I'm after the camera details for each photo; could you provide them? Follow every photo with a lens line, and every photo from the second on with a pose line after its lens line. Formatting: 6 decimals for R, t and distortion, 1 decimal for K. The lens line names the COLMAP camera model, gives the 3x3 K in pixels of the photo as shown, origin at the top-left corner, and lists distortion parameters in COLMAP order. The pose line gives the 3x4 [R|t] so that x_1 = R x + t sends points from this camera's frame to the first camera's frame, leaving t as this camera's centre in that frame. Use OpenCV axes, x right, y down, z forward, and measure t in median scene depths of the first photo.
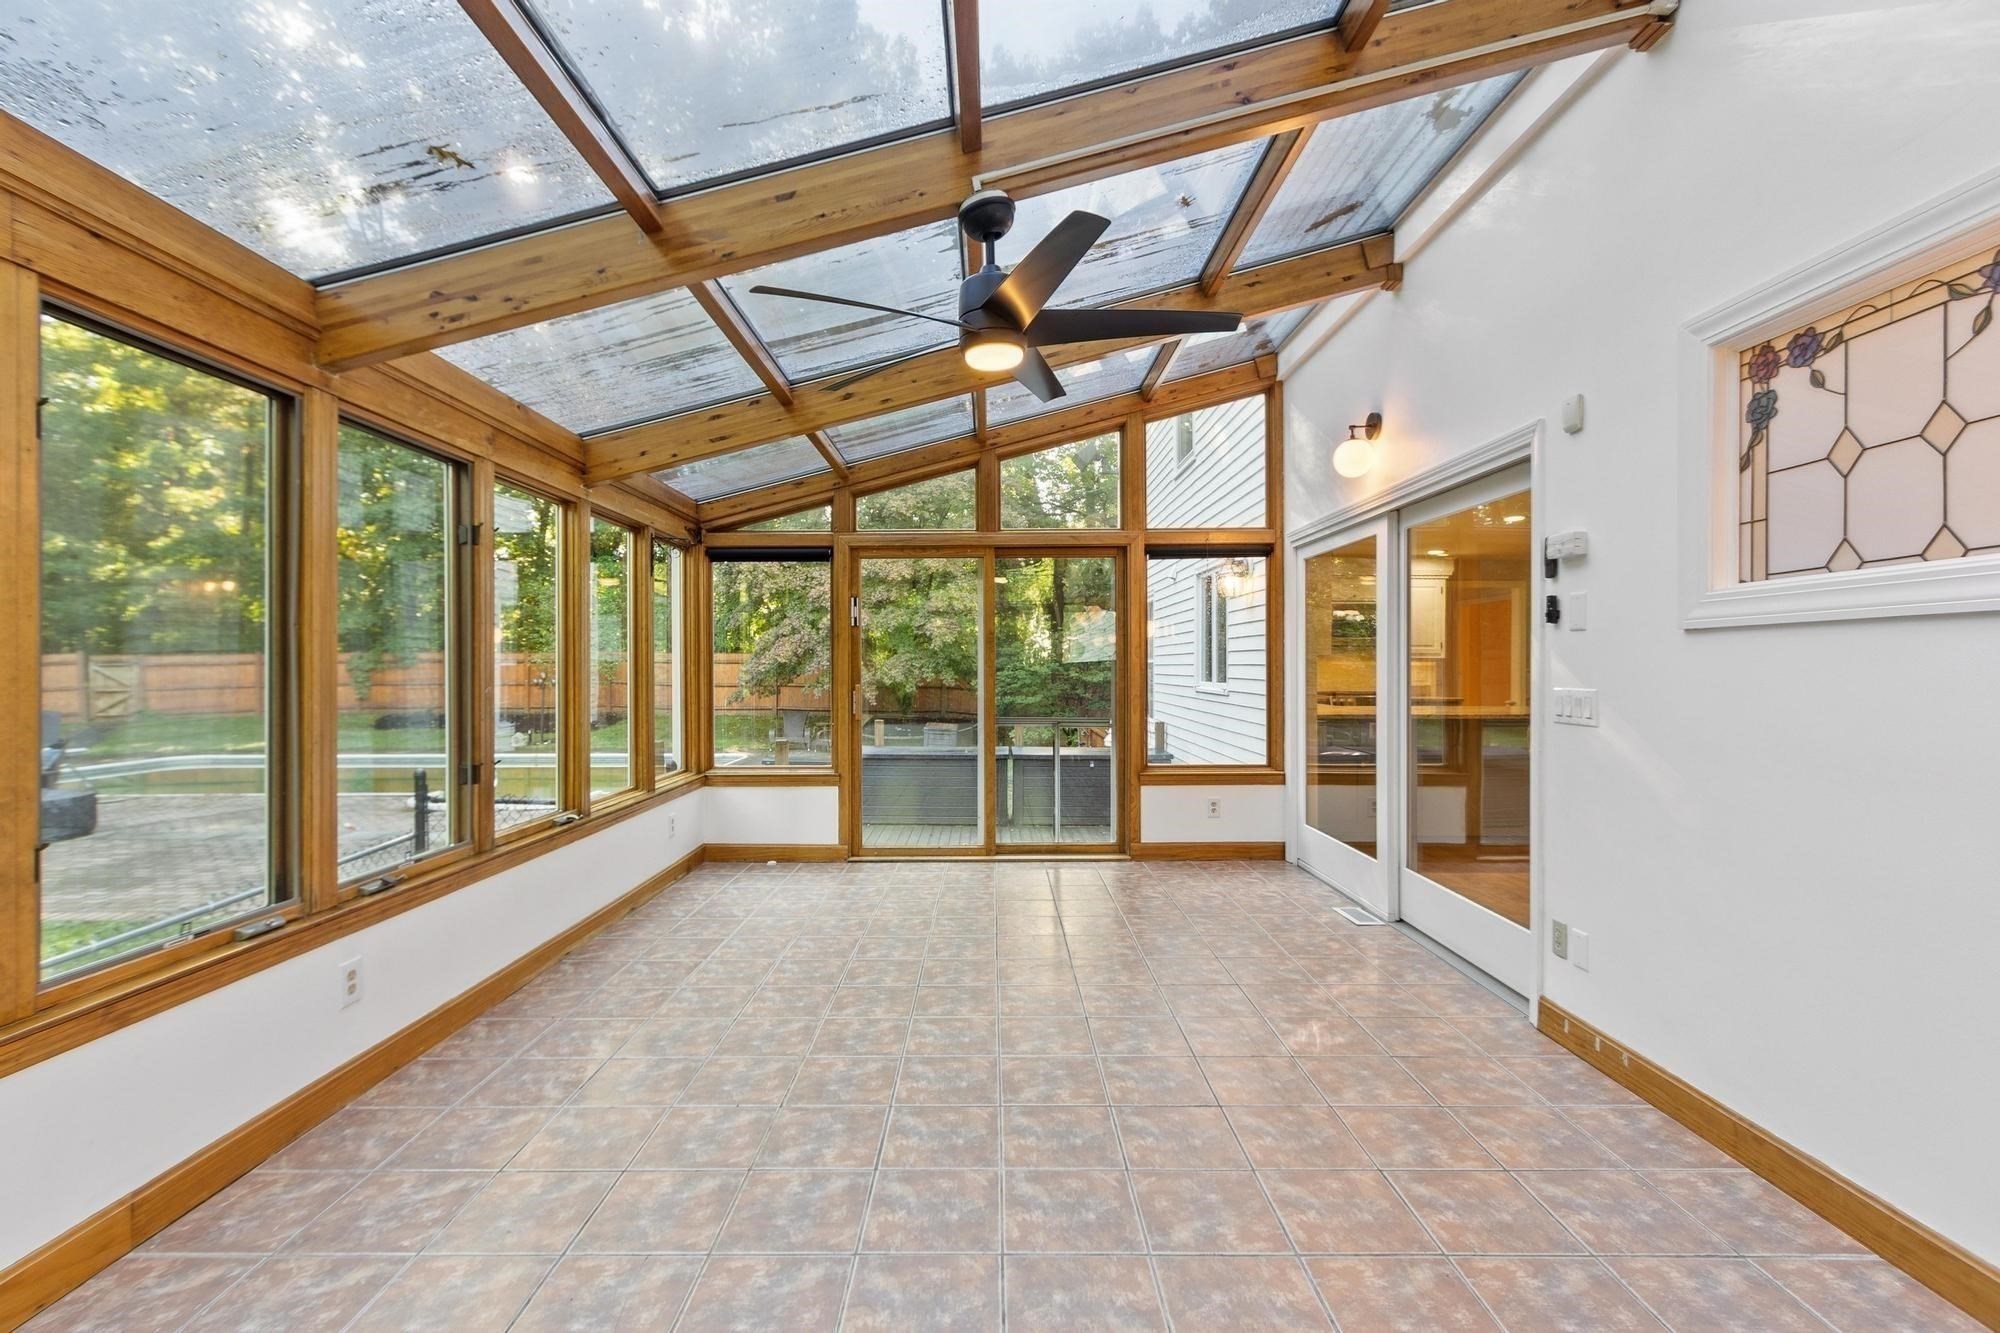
lens RADIAL K [[870.7, 0, 989.1], [0, 870.7, 668.7], [0, 0, 1]] dist [0.003734, -0.001280]
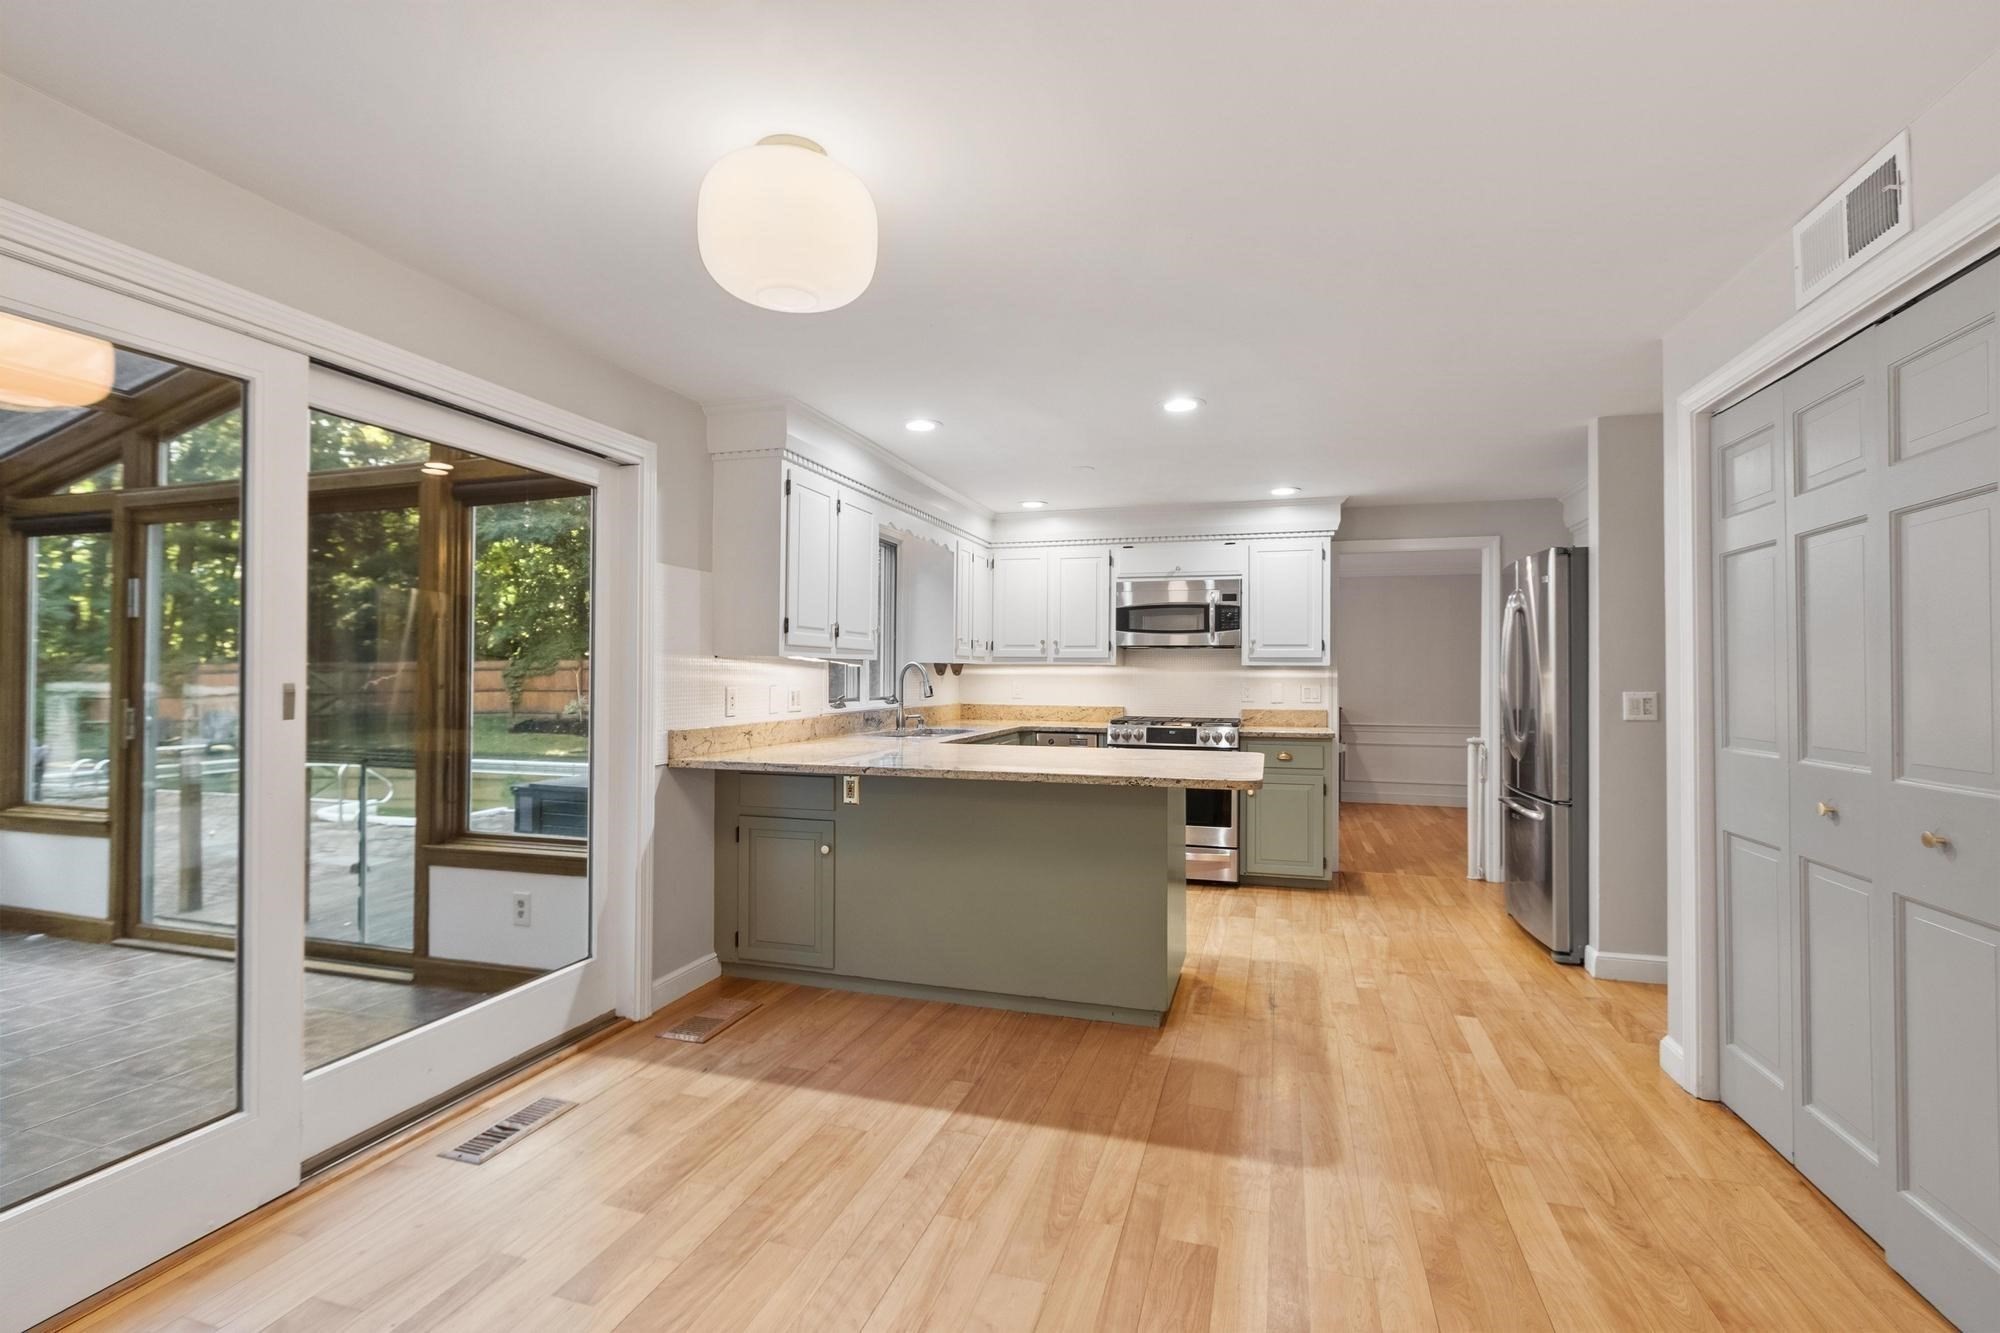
lens RADIAL K [[914.5, 0, 998.6], [0, 914.5, 669.3], [0, 0, 1]] dist [-0.004955, -0.000320]
pose [[0.957277, 0.001558, -0.289167, 0.758371], [-0.003953, 0.999963, -0.007697, -0.002993], [0.289144, 0.008512, 0.957248, 0.488961]]
